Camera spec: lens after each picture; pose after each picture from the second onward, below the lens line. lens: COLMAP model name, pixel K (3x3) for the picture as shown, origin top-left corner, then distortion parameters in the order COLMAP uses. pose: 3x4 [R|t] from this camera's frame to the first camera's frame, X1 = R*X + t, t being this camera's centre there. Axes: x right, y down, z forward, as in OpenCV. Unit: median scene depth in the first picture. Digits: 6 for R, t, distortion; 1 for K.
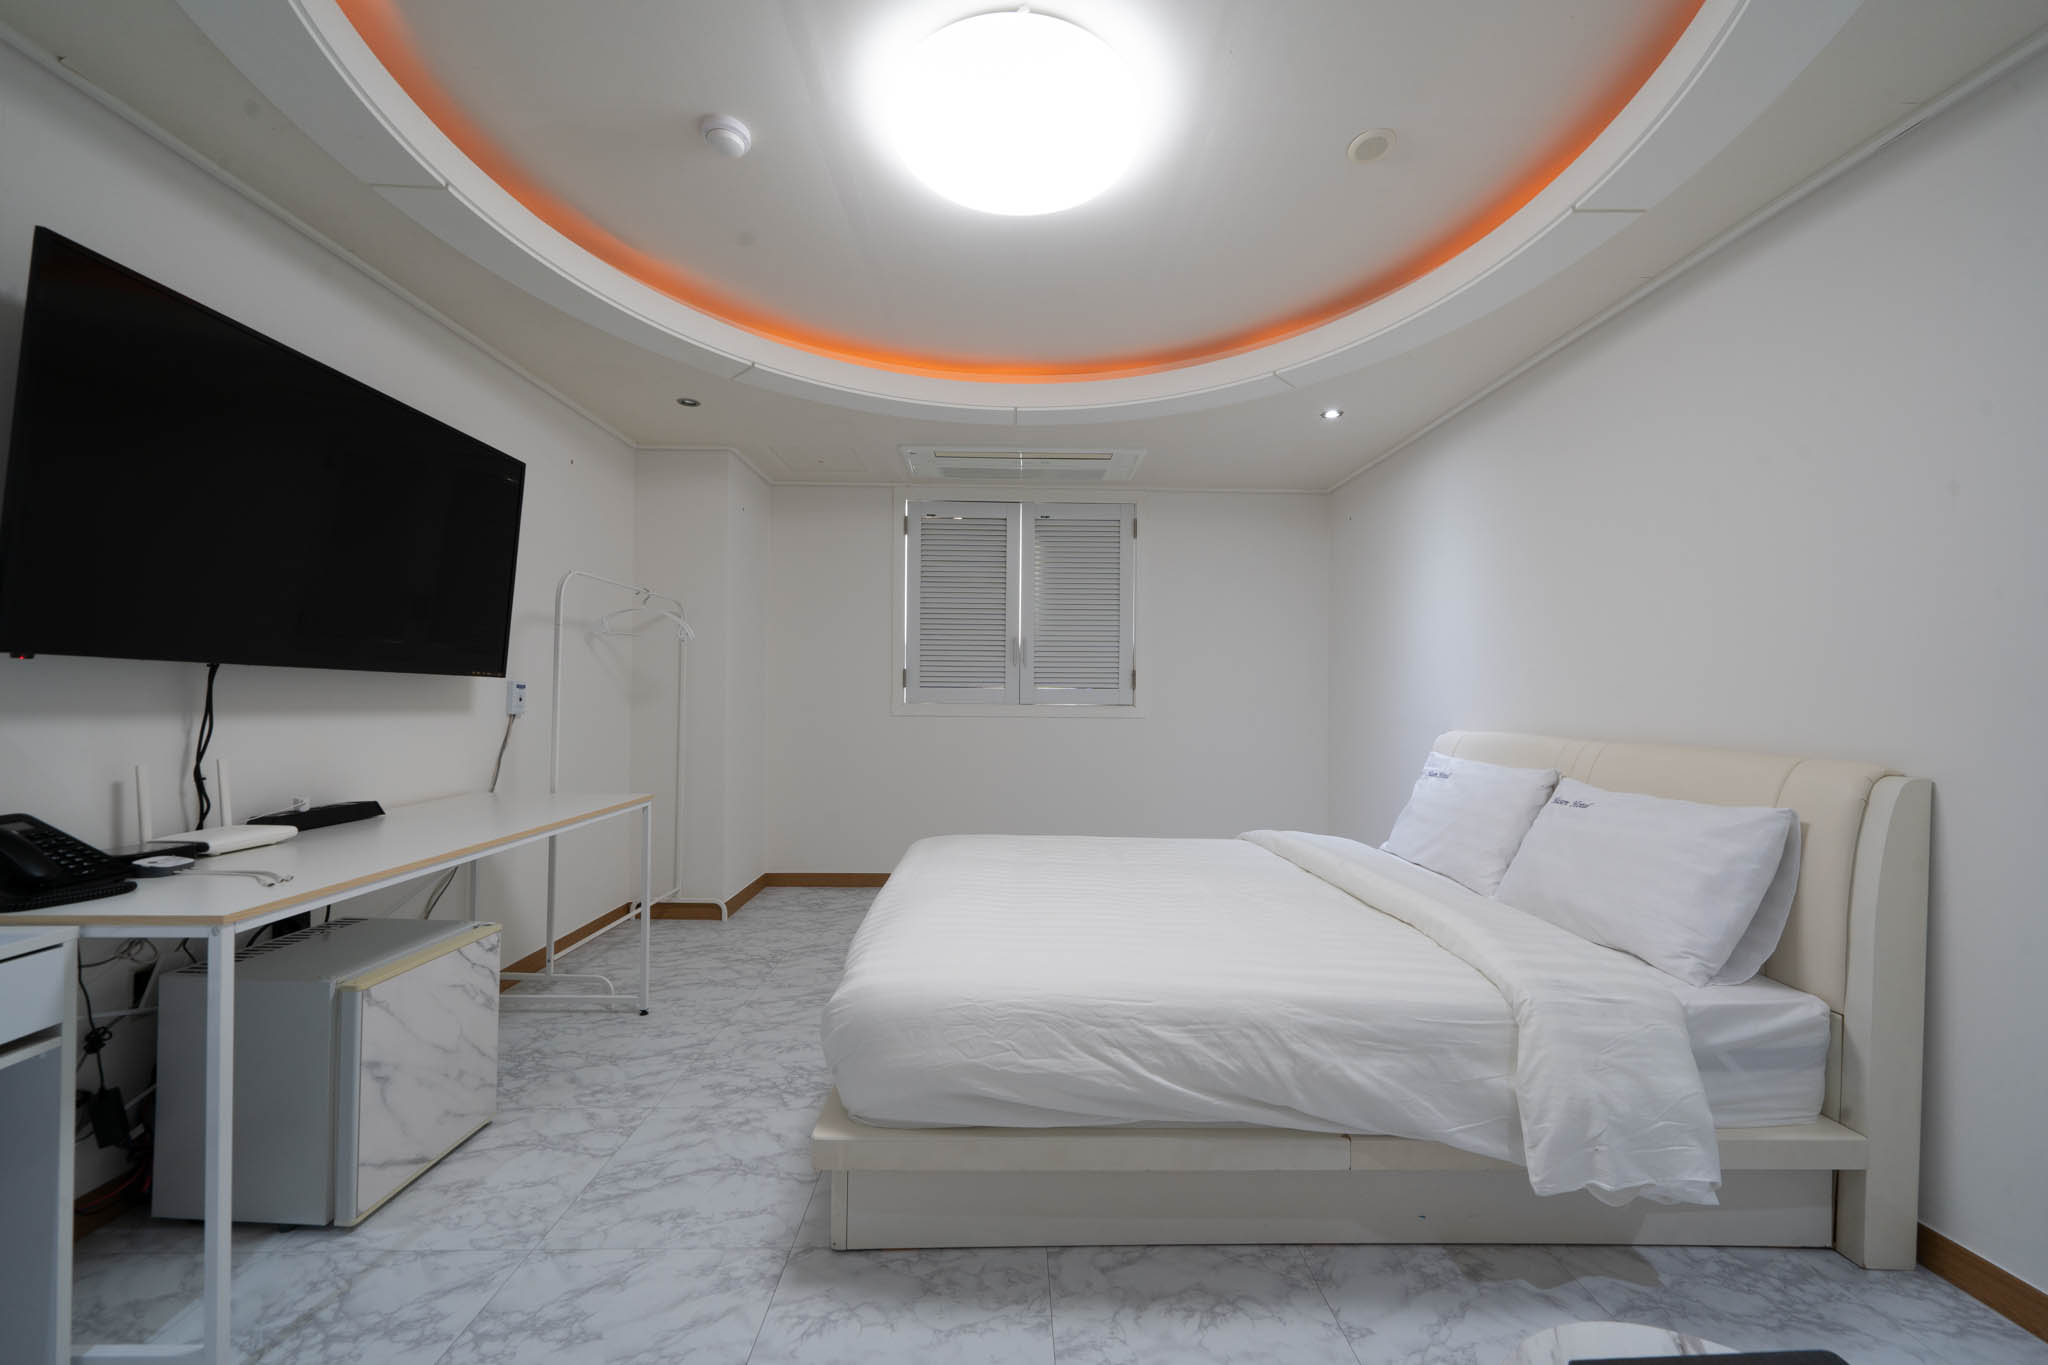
lens RADIAL K [[747.7, 0, 1028.7], [0, 747.7, 686.6], [0, 0, 1]] dist [0.000575, -0.001824]
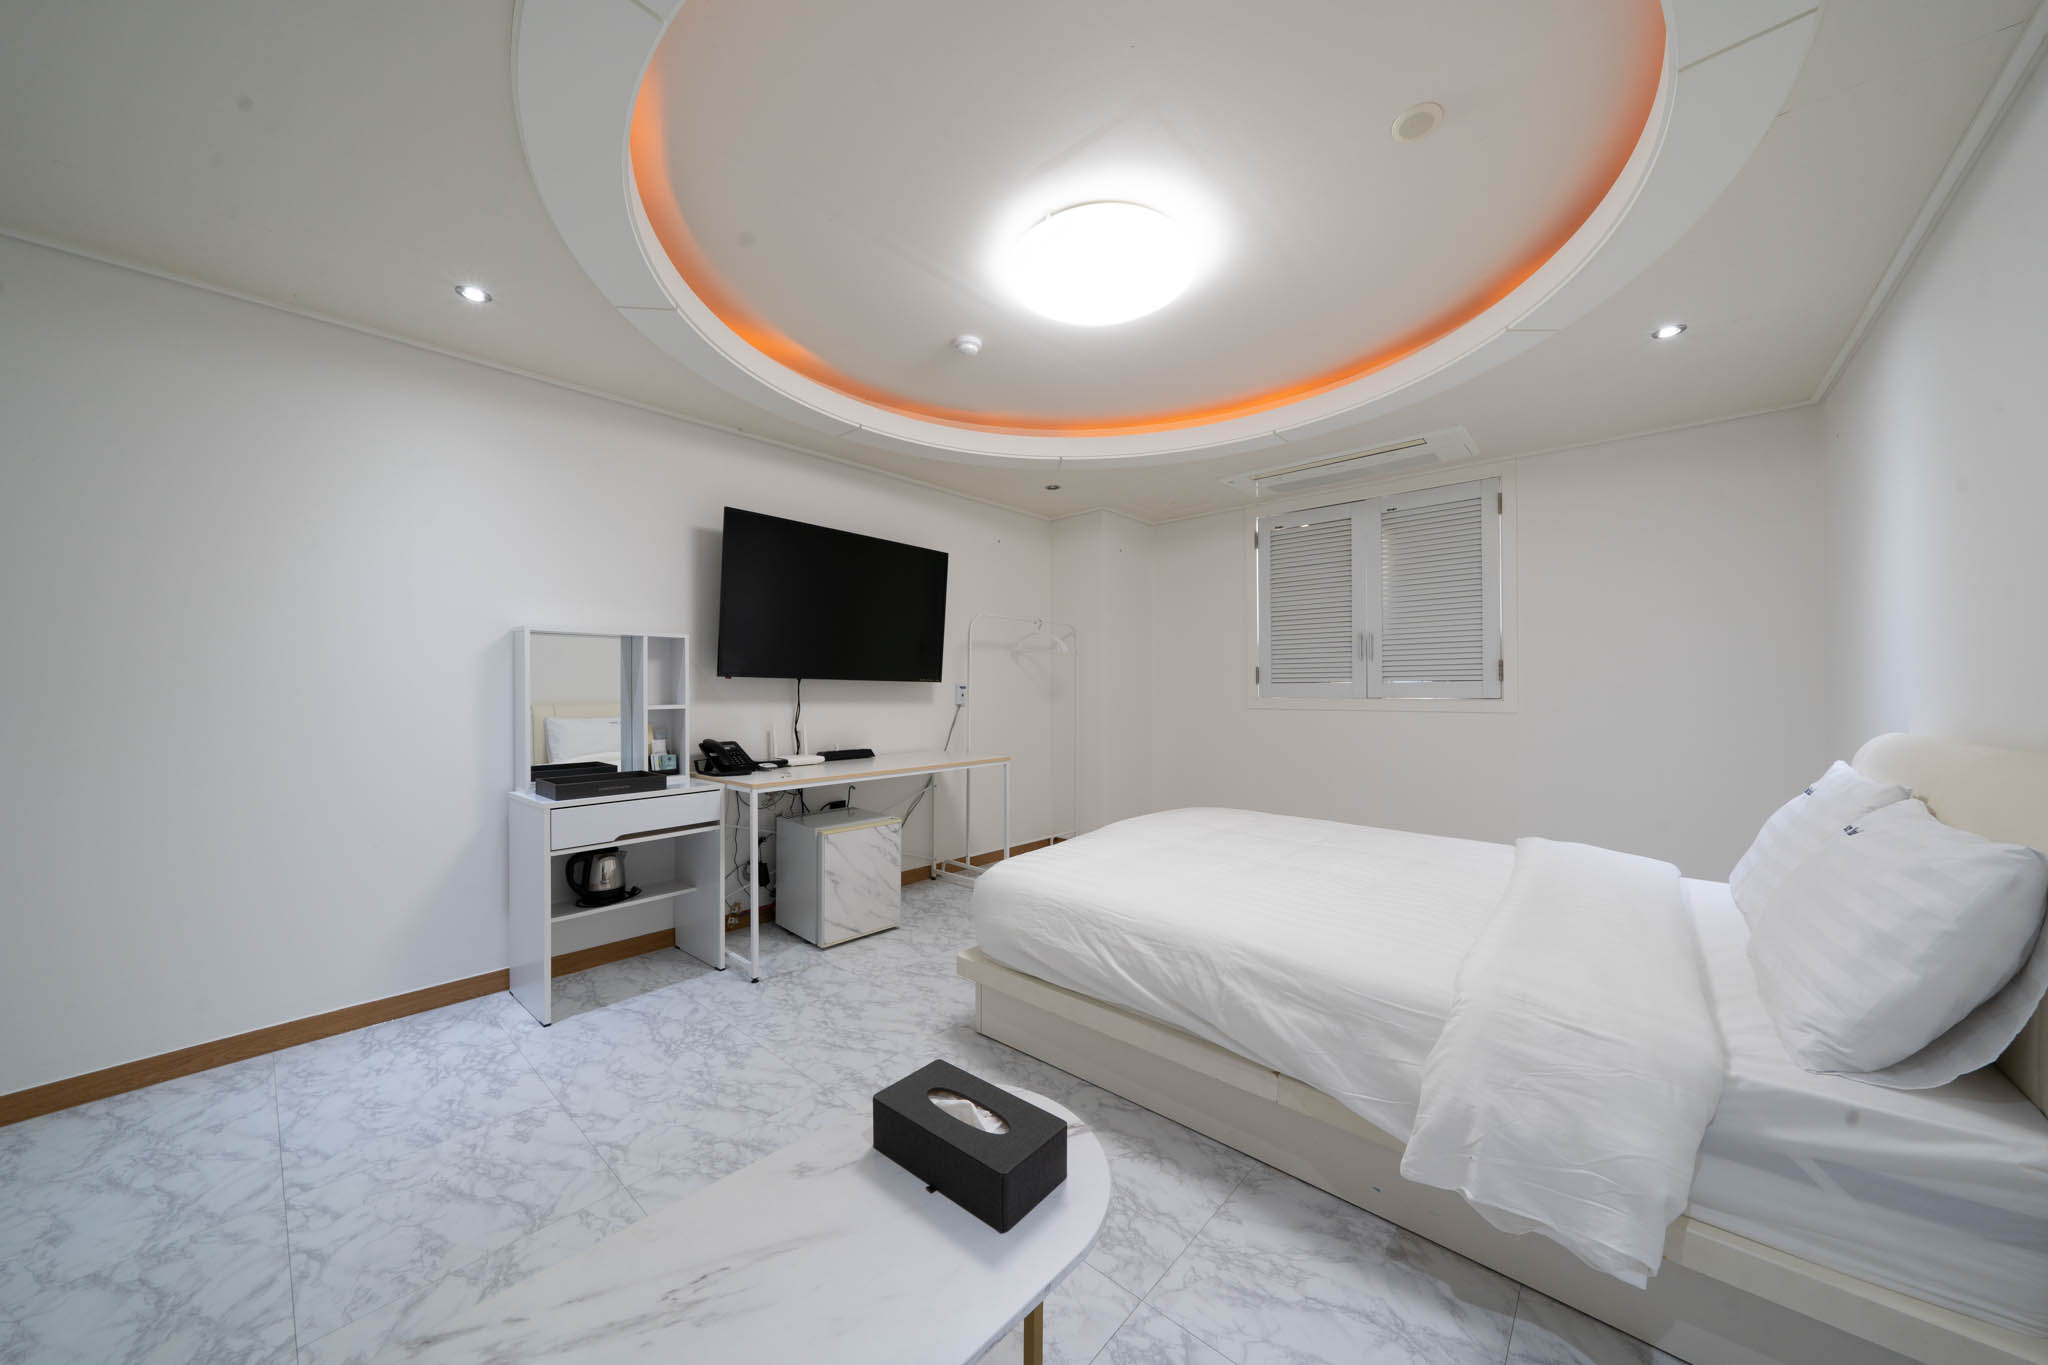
lens RADIAL K [[696.7, 0, 1027.1], [0, 696.7, 686.0], [0, 0, 1]] dist [-0.002761, 0.000175]
pose [[0.730786, -0.016125, -0.682416, 0.811939], [0.016519, 0.999846, -0.005935, 0.013561], [0.682407, -0.006936, 0.730940, -0.023194]]
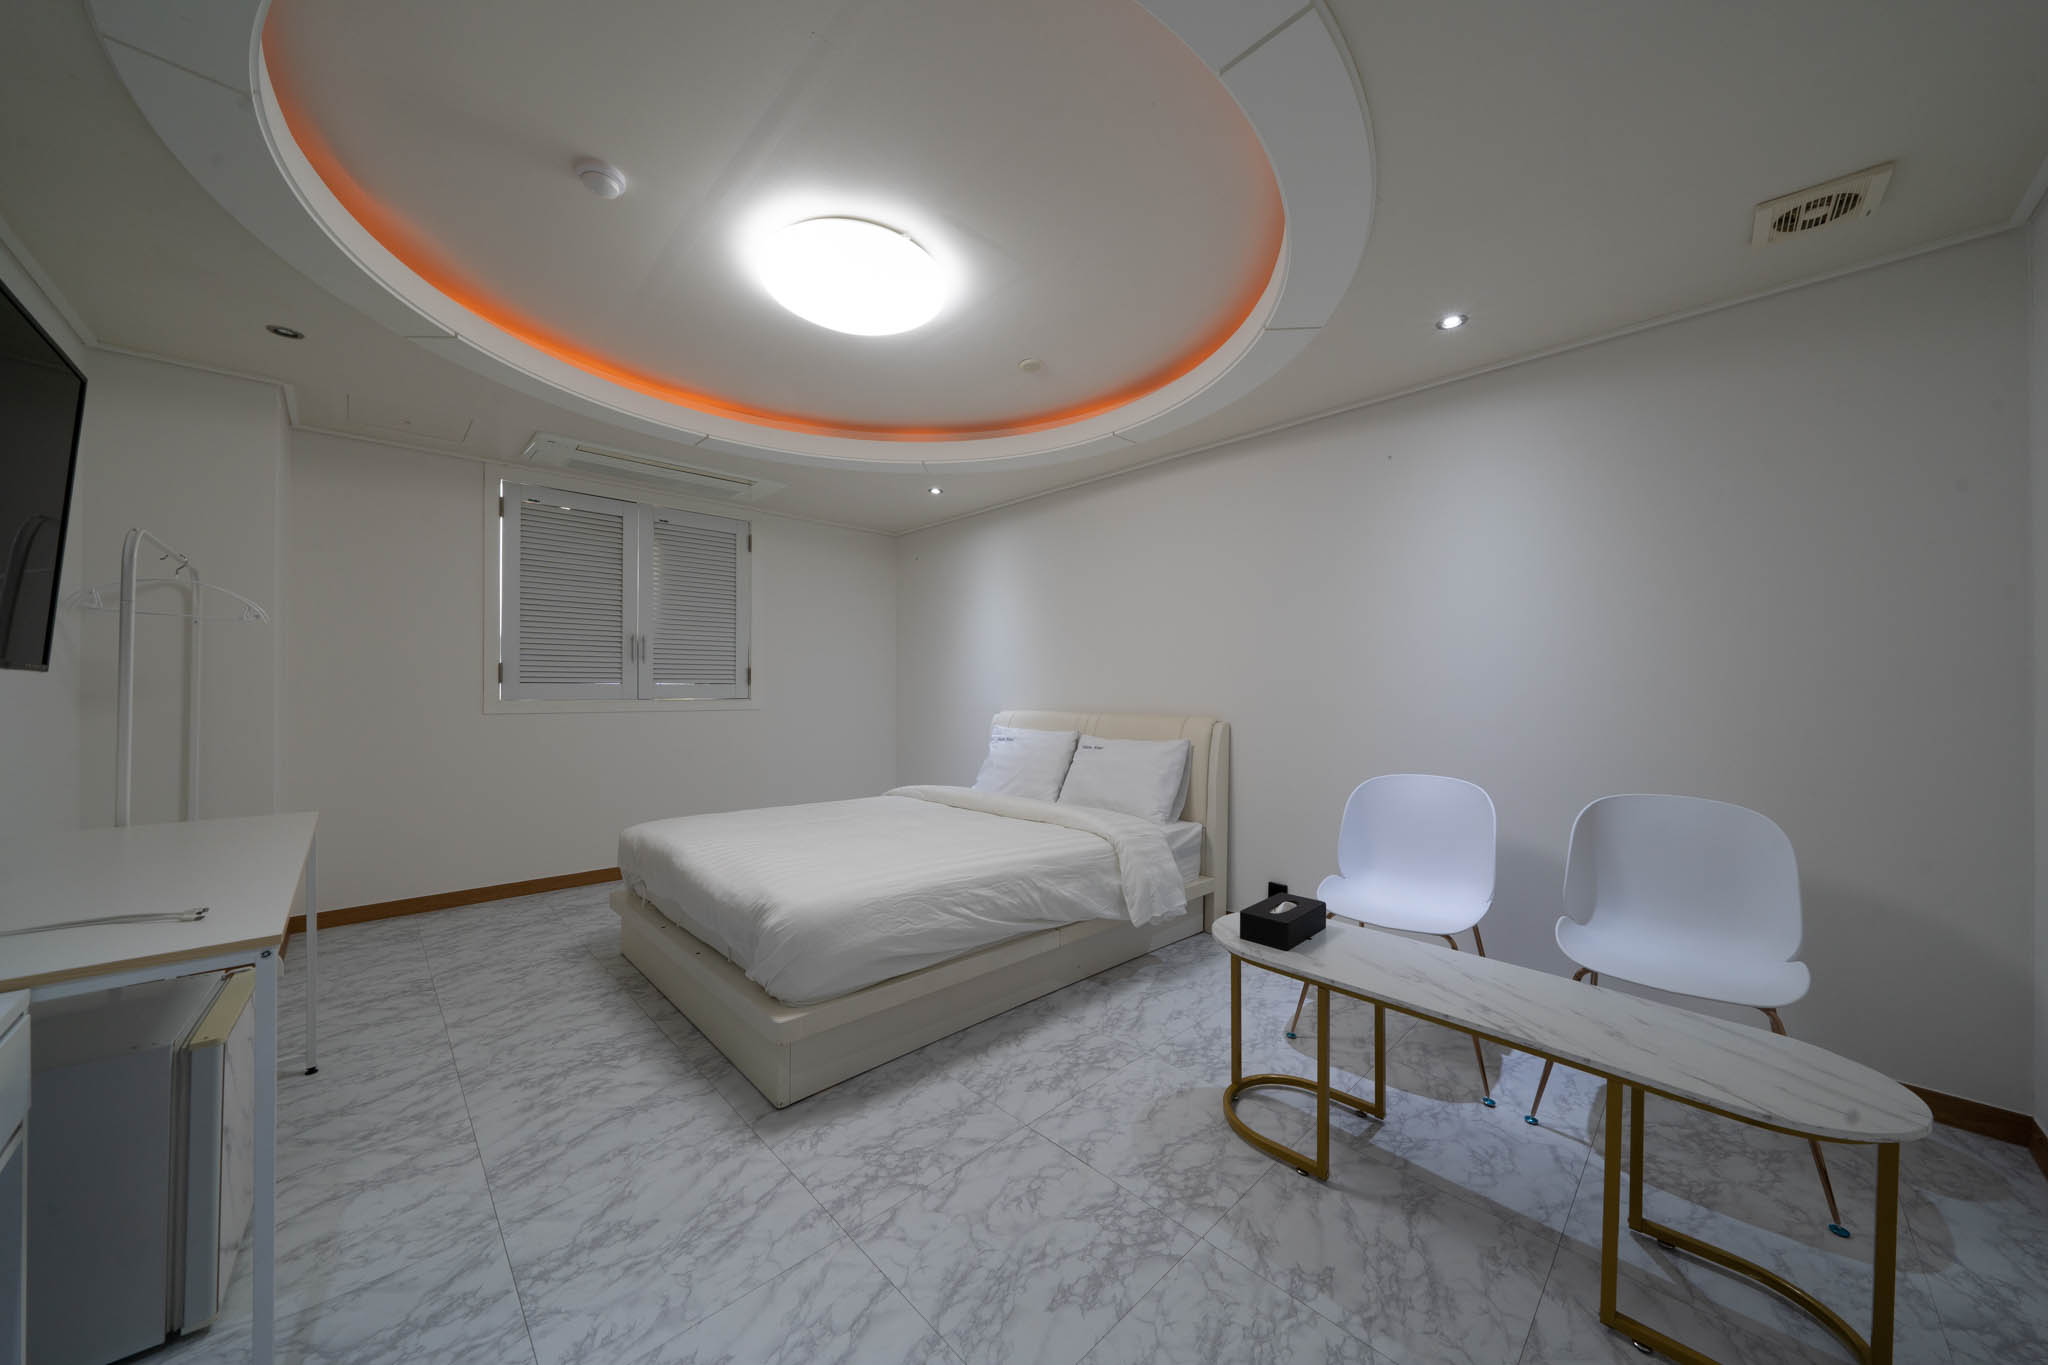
lens RADIAL K [[696.7, 0, 1027.1], [0, 696.7, 686.0], [0, 0, 1]] dist [-0.002761, 0.000175]
pose [[0.737852, -0.003290, 0.674954, -0.723334], [-0.002041, 0.999973, 0.007104, -0.007925], [-0.674959, -0.006619, 0.737825, -0.192856]]
